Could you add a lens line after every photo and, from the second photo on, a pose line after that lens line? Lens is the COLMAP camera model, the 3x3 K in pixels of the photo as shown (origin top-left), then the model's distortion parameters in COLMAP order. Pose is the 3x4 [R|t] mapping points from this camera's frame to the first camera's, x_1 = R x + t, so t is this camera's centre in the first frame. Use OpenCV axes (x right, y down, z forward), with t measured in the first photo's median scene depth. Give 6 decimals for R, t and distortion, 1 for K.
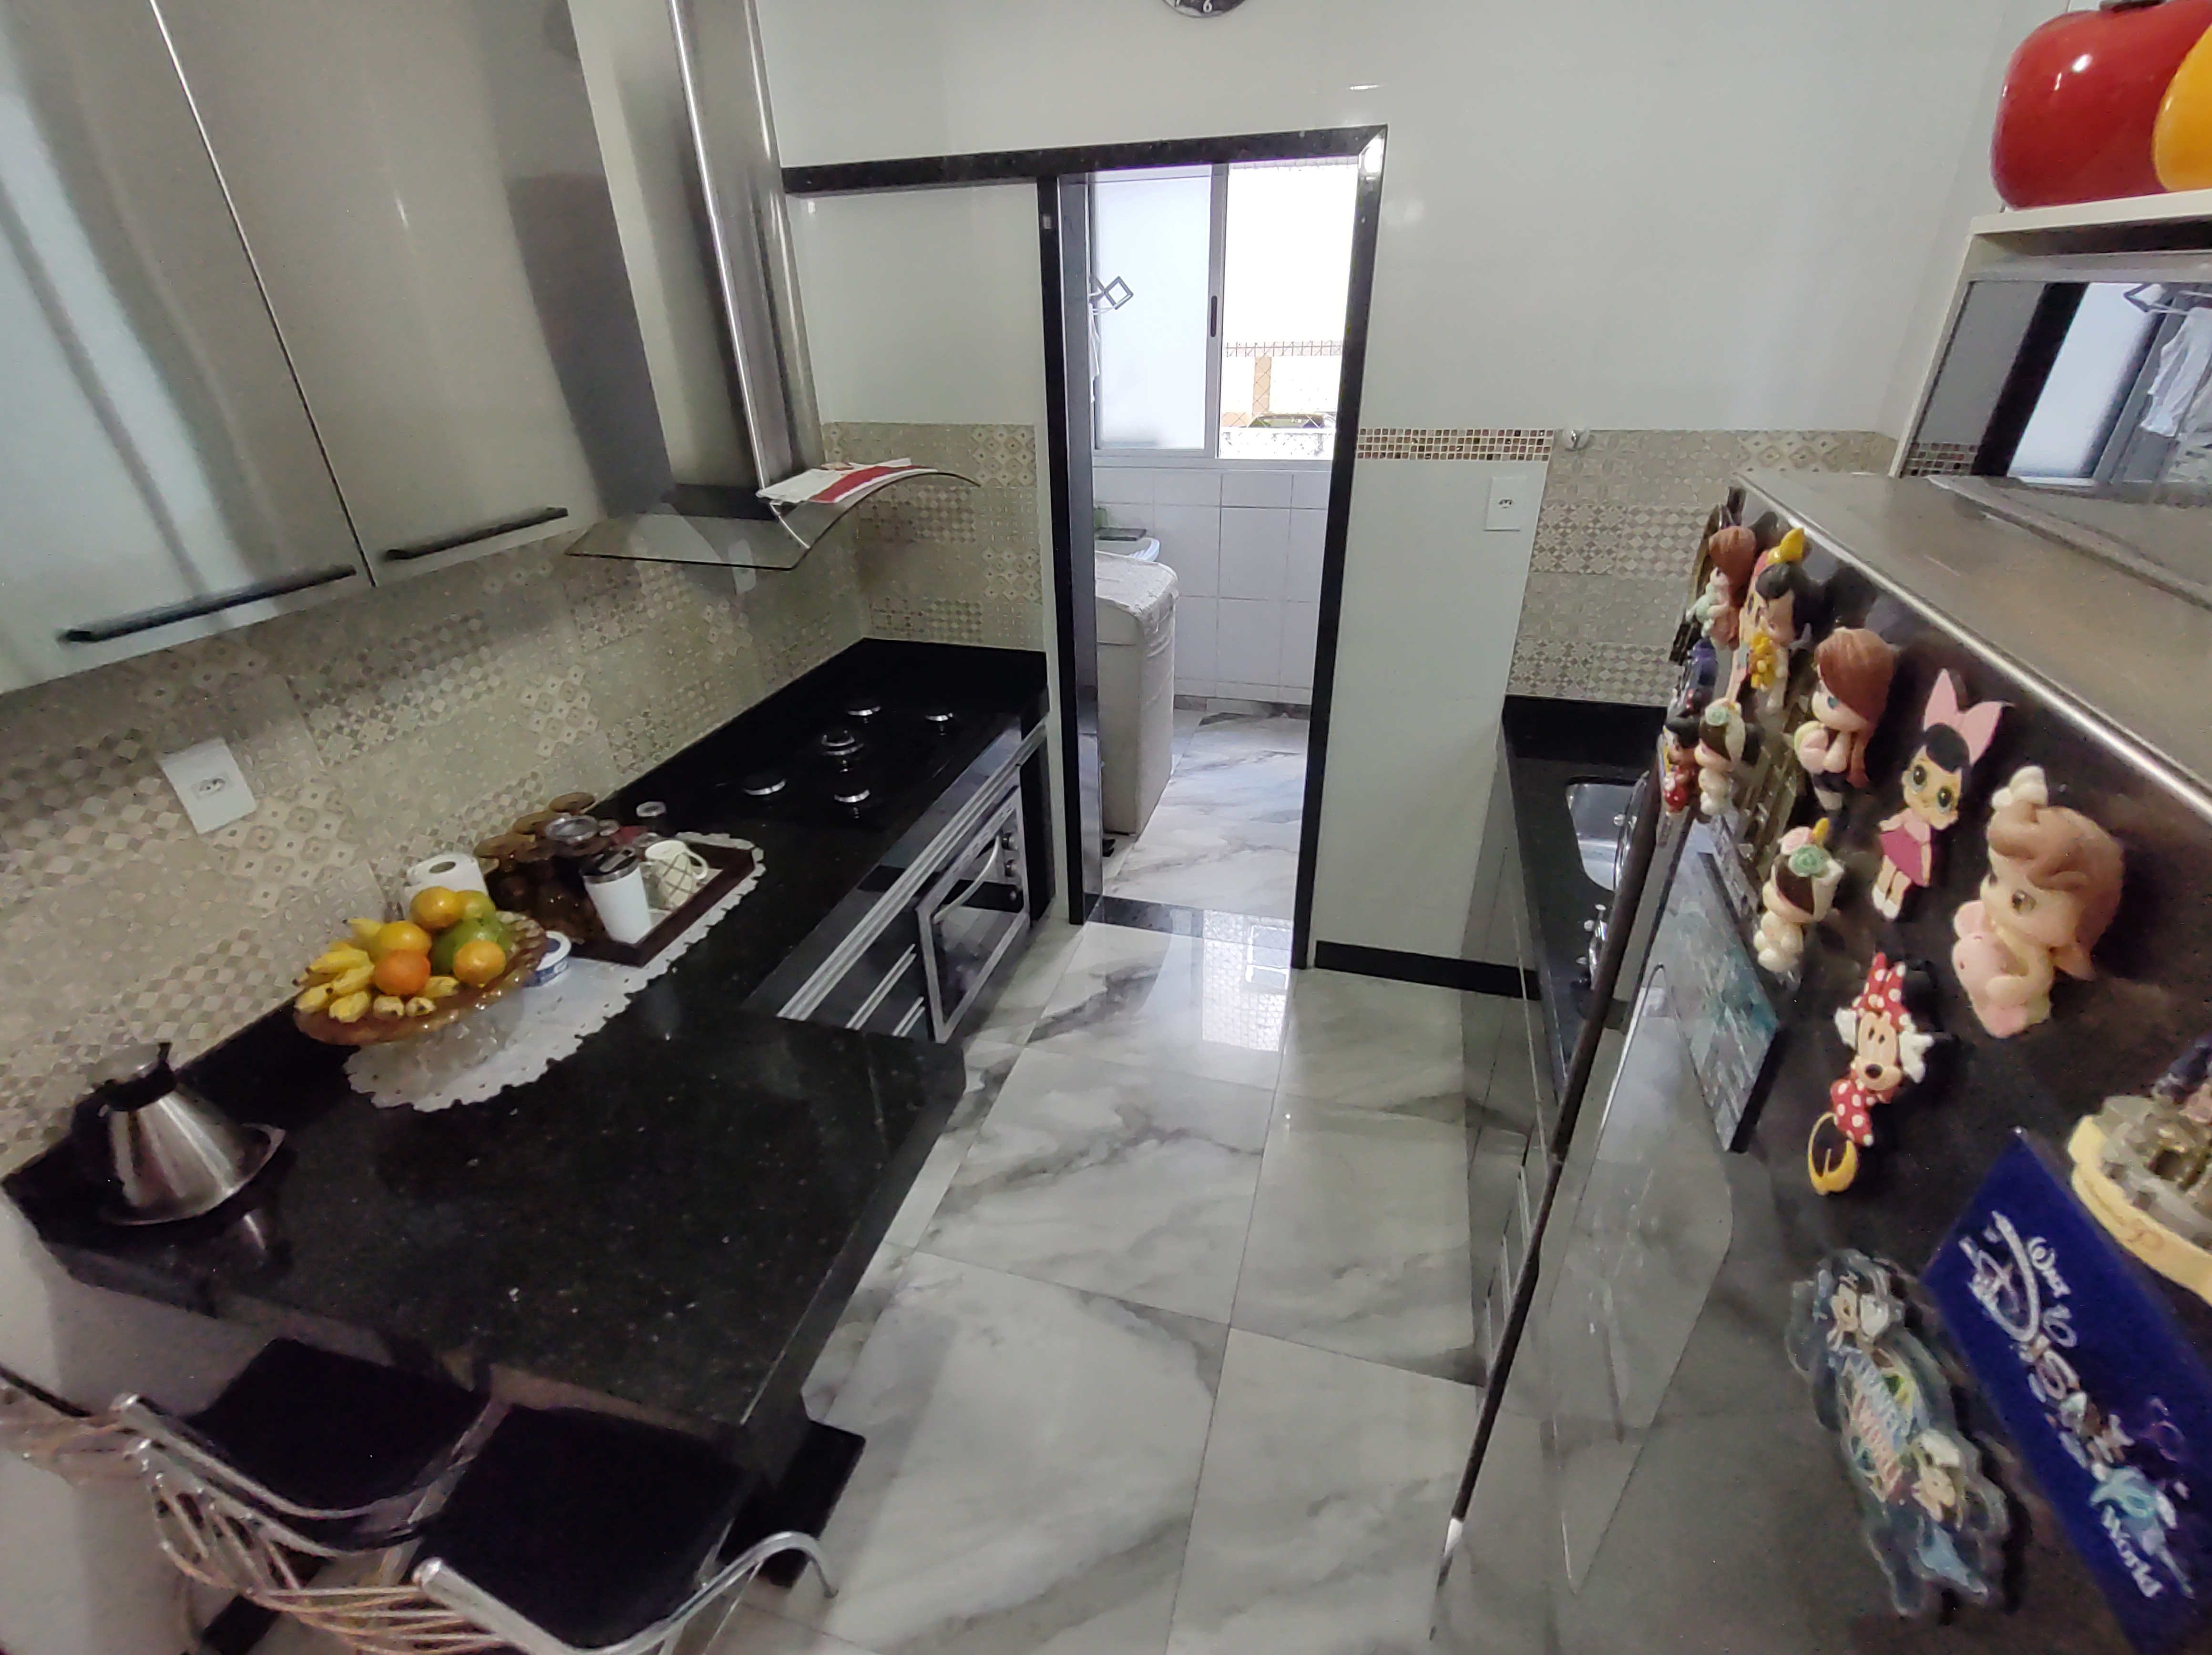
lens RADIAL K [[991.9, 0, 1092.8], [0, 991.9, 845.1], [0, 0, 1]] dist [0.001018, -0.000587]
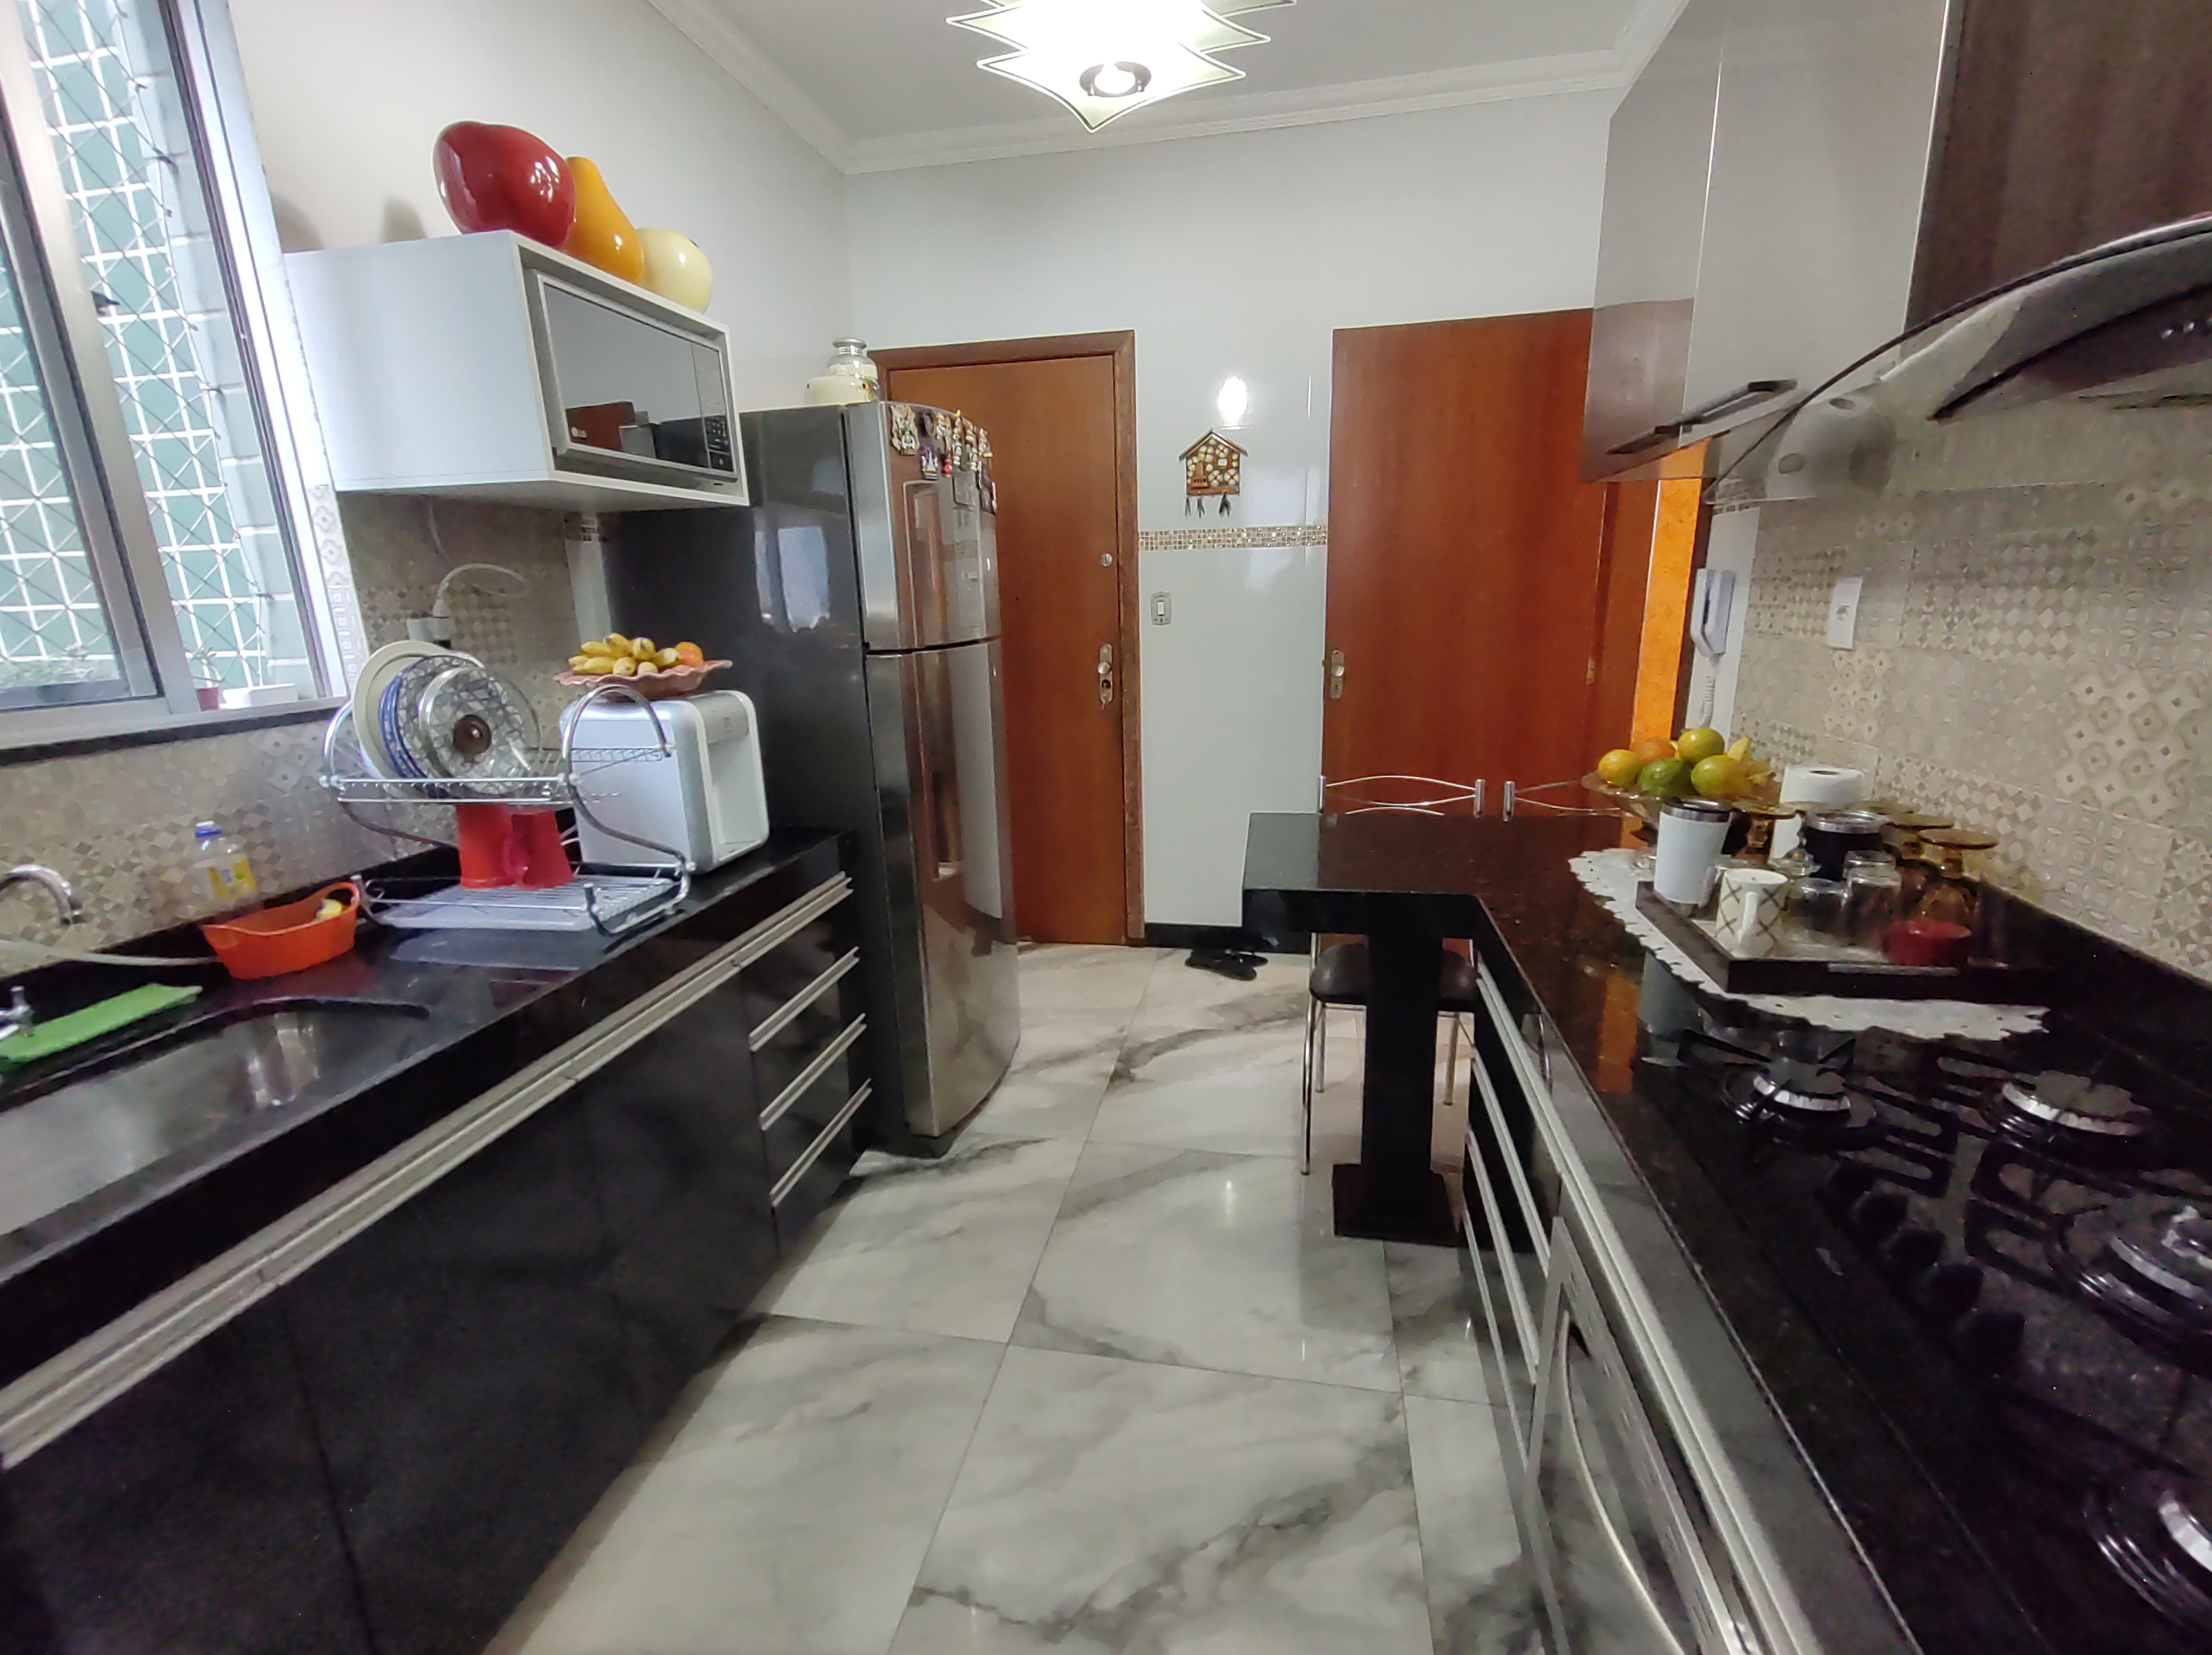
lens RADIAL K [[991.9, 0, 1092.8], [0, 991.9, 845.1], [0, 0, 1]] dist [0.001018, -0.000587]
pose [[-0.994941, 0.073118, -0.068898, 0.081009], [0.005760, 0.726179, 0.687481, -0.425437], [0.100299, 0.683606, -0.722926, 1.216299]]
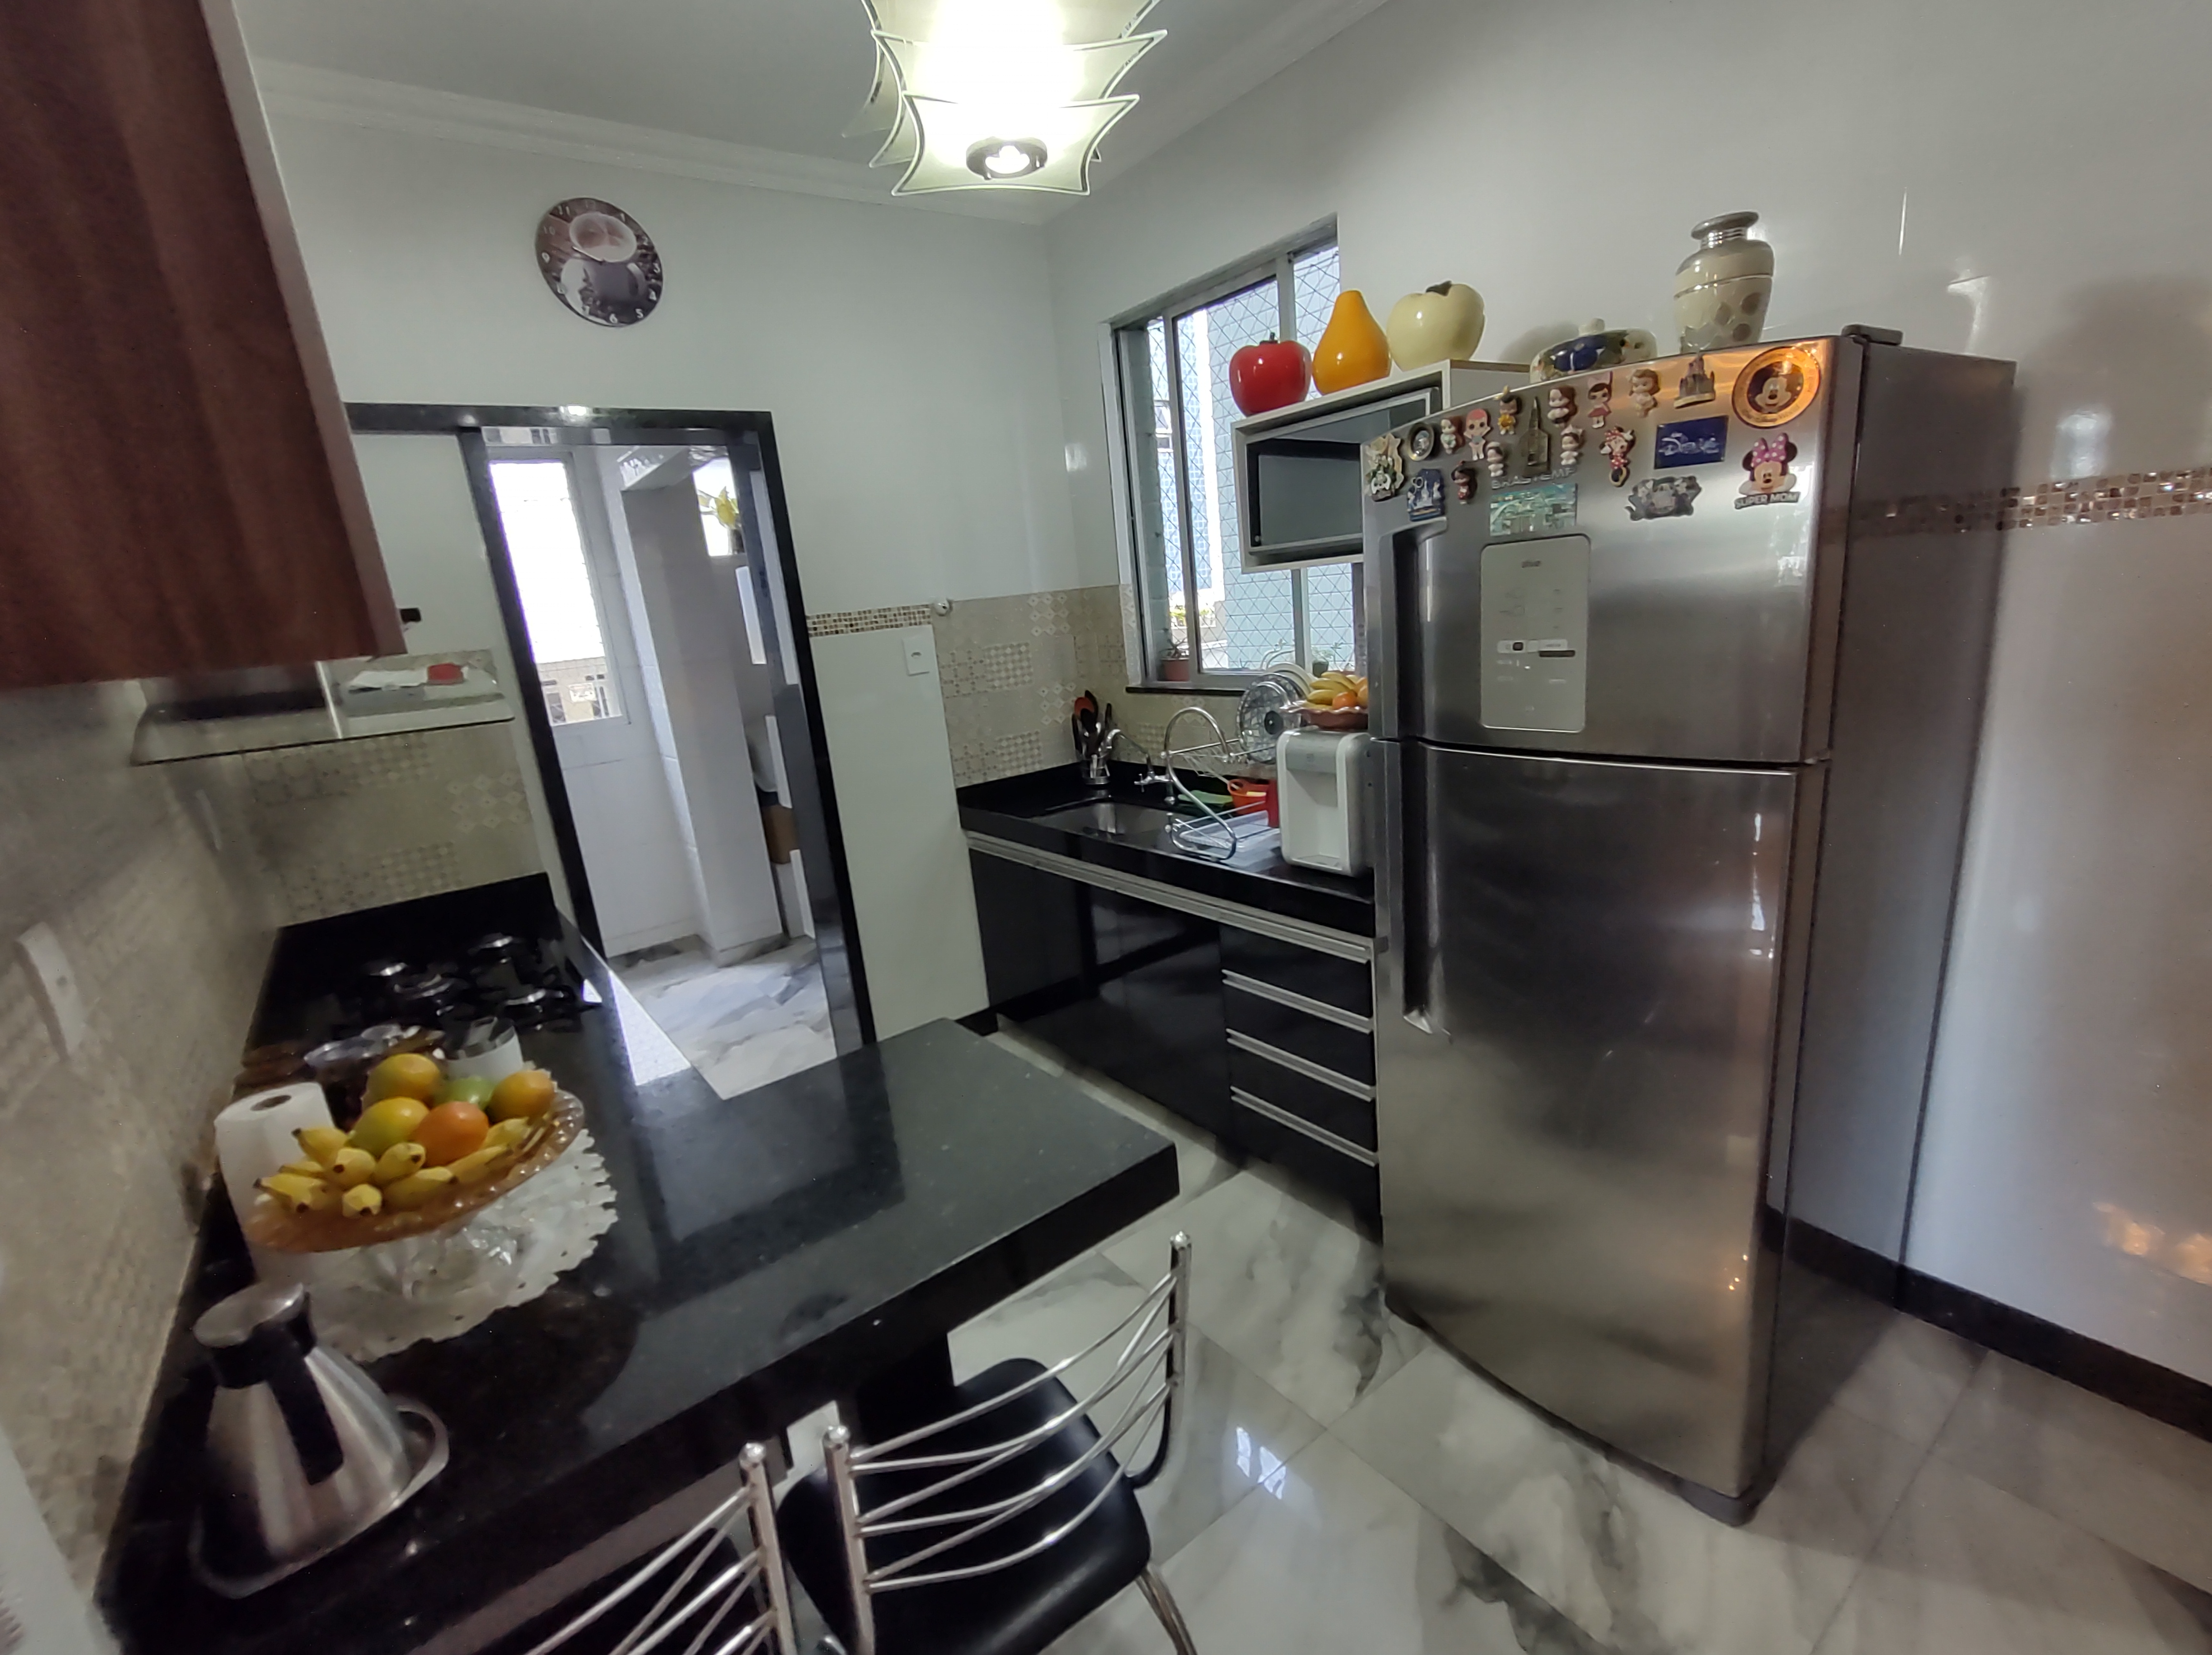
lens RADIAL K [[991.9, 0, 1092.8], [0, 991.9, 845.1], [0, 0, 1]] dist [0.001018, -0.000587]
pose [[0.598644, -0.228715, 0.767669, -0.589842], [0.459543, 0.883030, -0.095276, 0.146991], [-0.656084, 0.409814, 0.633725, 0.053366]]
